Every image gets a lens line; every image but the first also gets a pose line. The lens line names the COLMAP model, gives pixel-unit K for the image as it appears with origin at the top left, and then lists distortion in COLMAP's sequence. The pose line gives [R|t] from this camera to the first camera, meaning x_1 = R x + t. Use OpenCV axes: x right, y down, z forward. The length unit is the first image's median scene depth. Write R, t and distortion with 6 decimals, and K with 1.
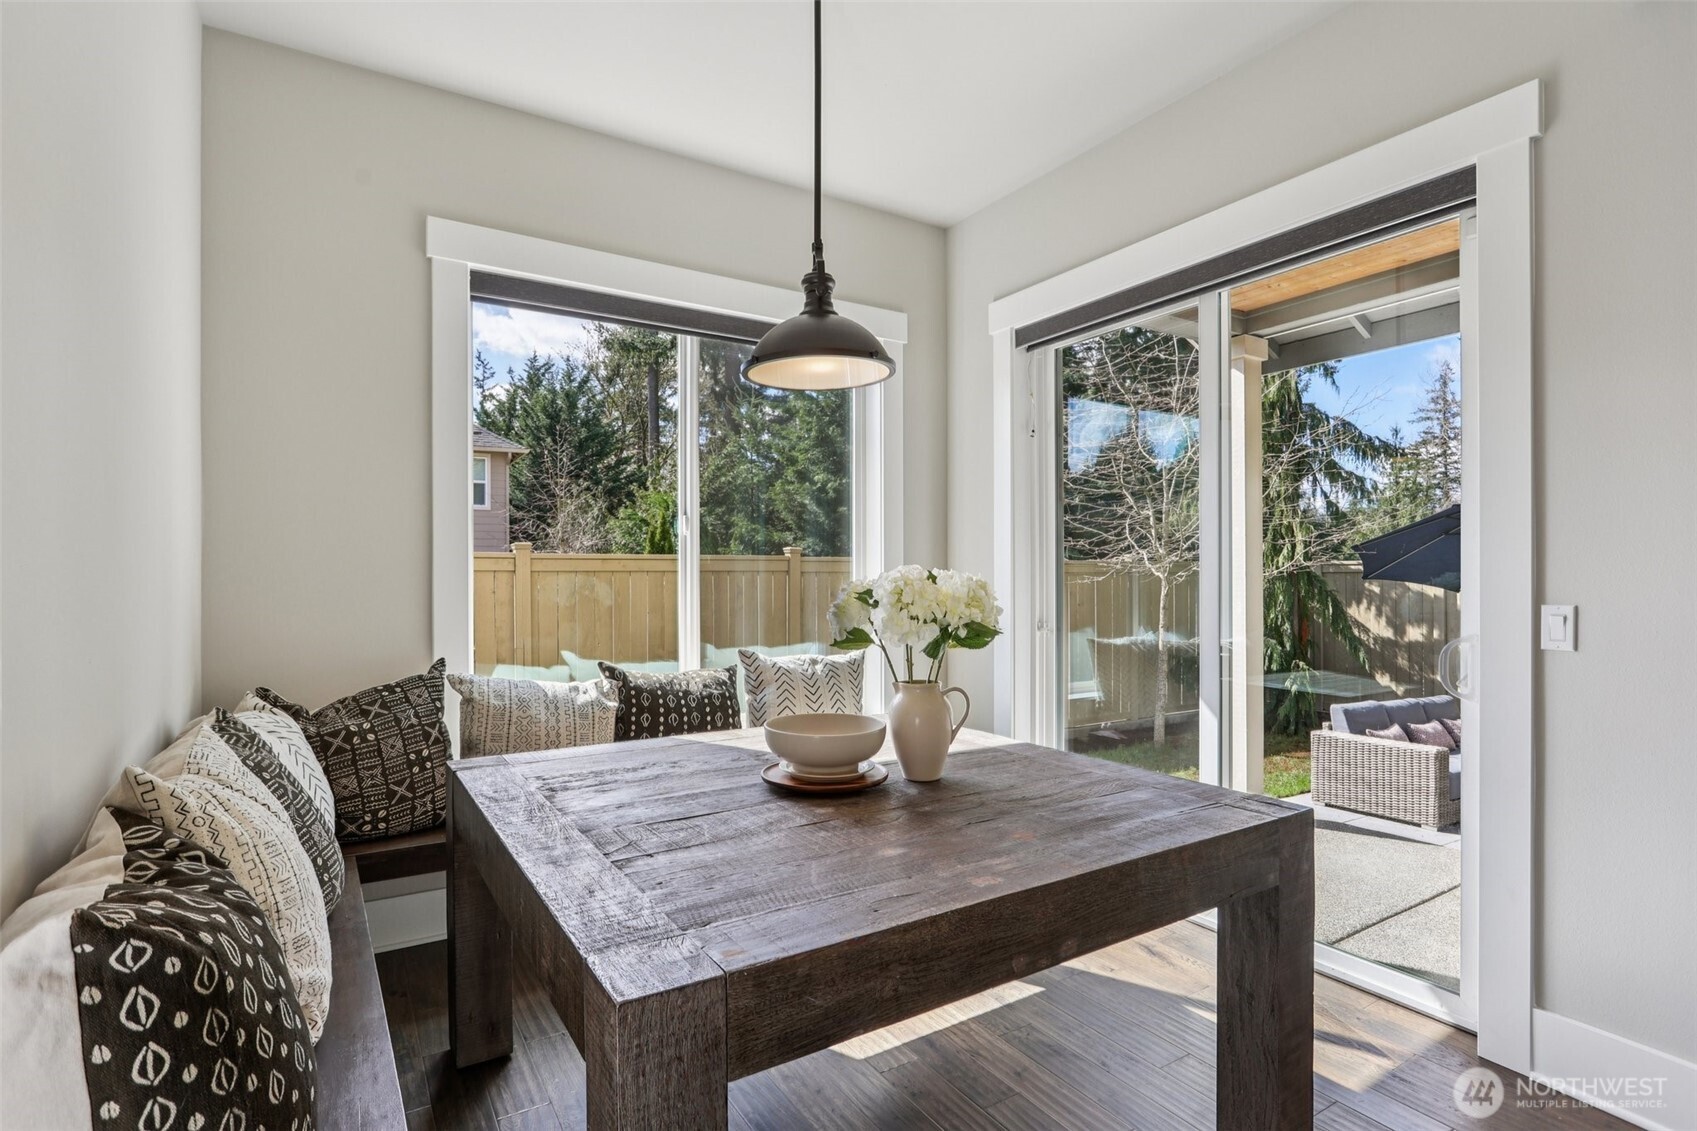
lens RADIAL K [[822.8, 0, 846.7], [0, 822.8, 576.9], [0, 0, 1]] dist [-0.000332, 0.000419]
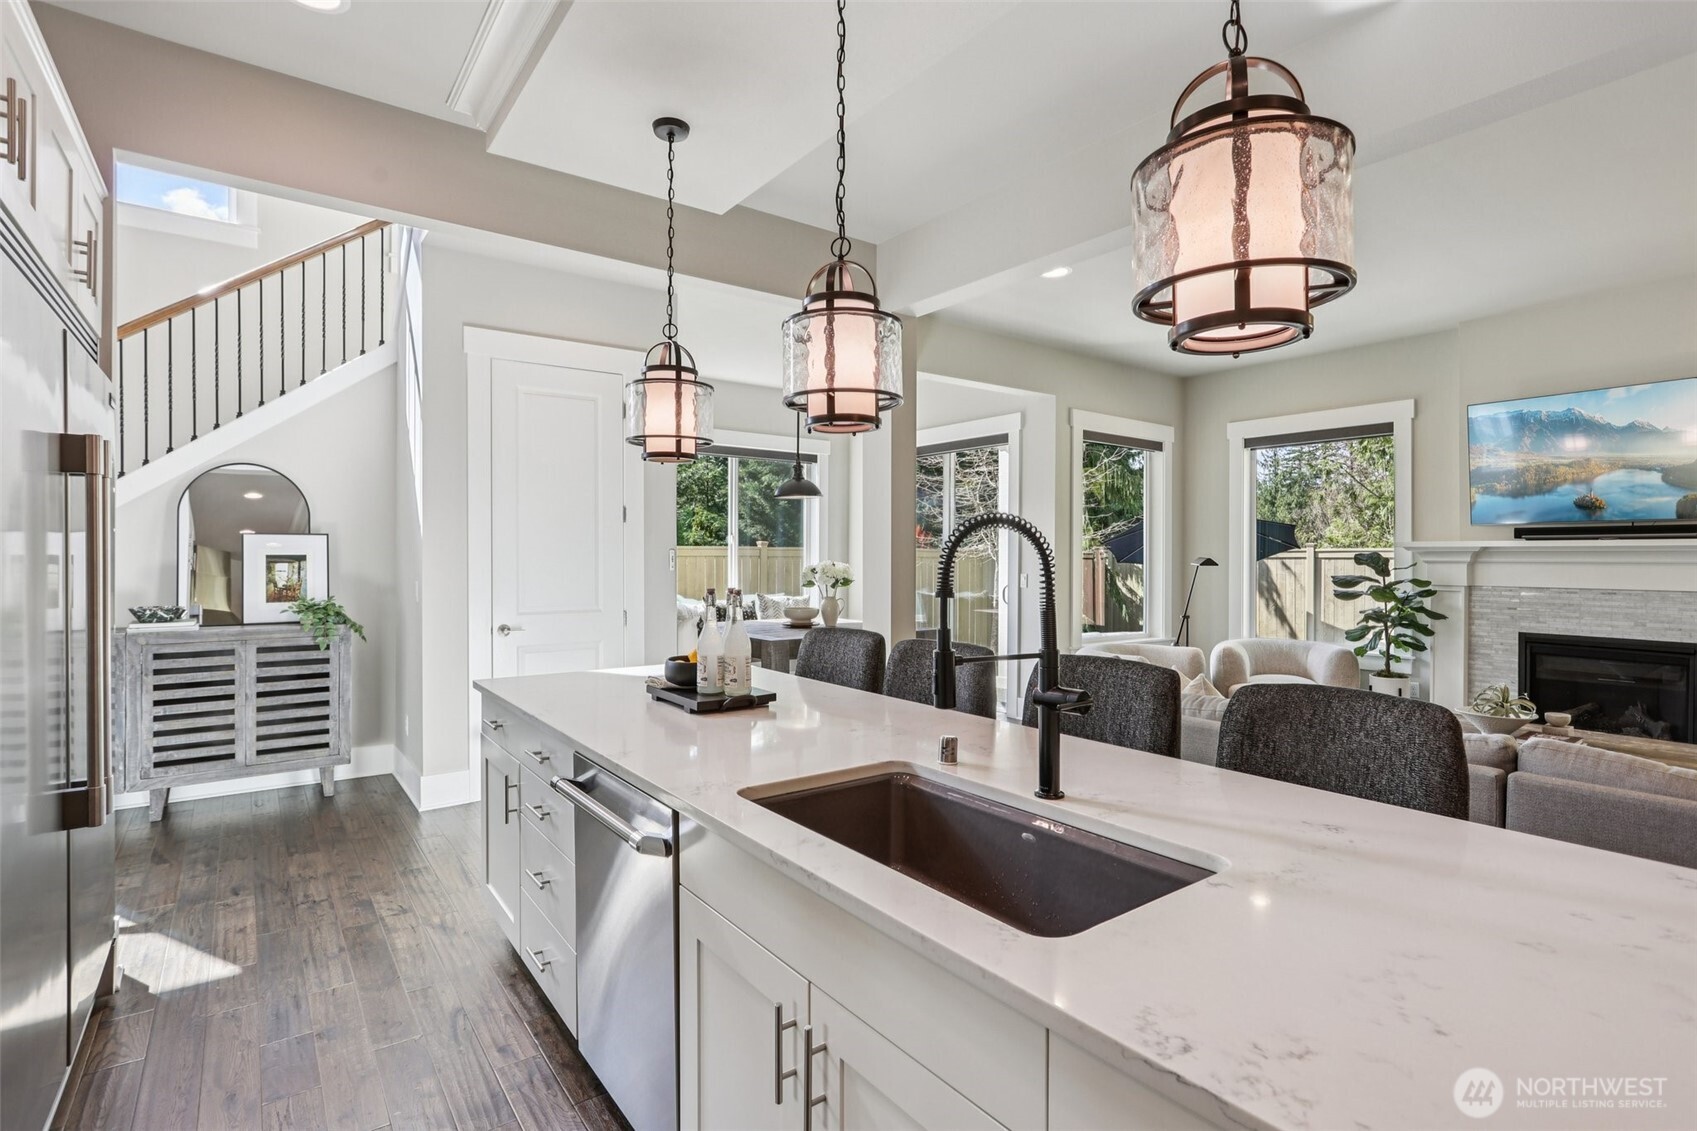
lens RADIAL K [[822.8, 0, 862.7], [0, 822.8, 567.6], [0, 0, 1]] dist [-0.000332, 0.000419]
pose [[0.994906, 0.005126, 0.100677, -0.067027], [-0.006745, 0.999853, 0.015750, -0.024741], [-0.100581, -0.016349, 0.994794, -1.376453]]
